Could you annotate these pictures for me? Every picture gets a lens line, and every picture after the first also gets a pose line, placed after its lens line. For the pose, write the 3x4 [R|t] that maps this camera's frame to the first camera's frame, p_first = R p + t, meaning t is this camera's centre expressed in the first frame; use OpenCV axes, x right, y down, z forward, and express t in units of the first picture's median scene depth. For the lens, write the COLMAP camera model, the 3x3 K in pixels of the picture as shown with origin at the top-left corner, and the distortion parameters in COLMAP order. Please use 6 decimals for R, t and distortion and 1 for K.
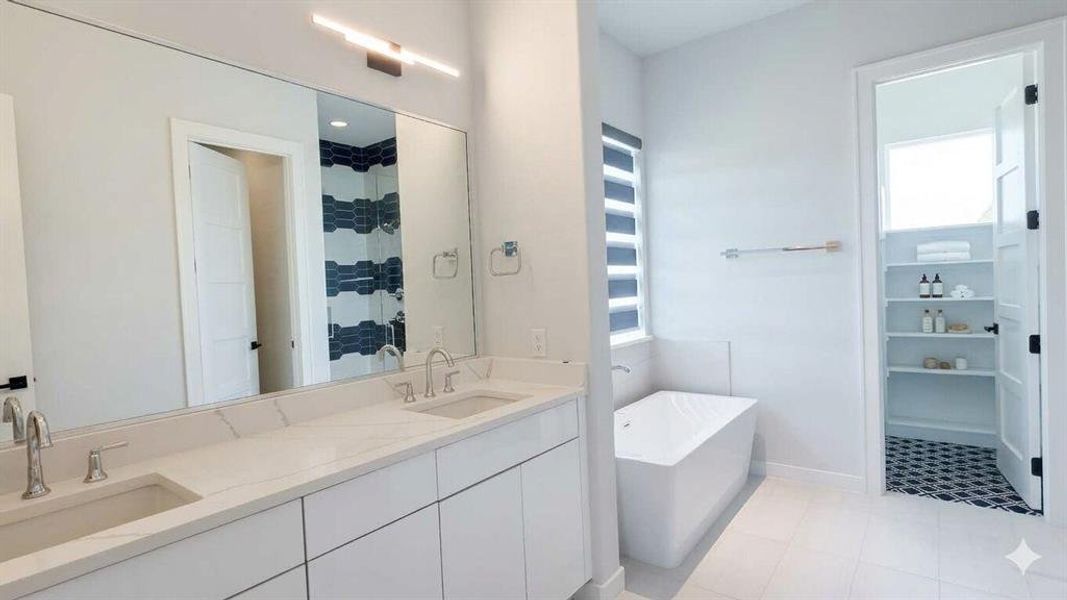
lens RADIAL K [[525.5, 0, 533.5], [0, 525.5, 300.0], [0, 0, 1]] dist [0.001913, 0.001466]
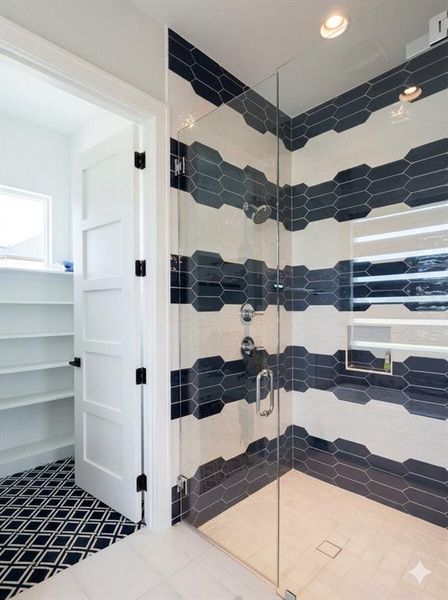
lens RADIAL K [[327.8, 0, 224.0], [0, 327.8, 300.0], [0, 0, 1]] dist [-0.000546, -0.000560]
pose [[0.147590, 0.039290, 0.988268, 0.240592], [0.042939, 0.998014, -0.046090, -0.037223], [-0.988116, 0.049237, 0.145609, 0.635142]]
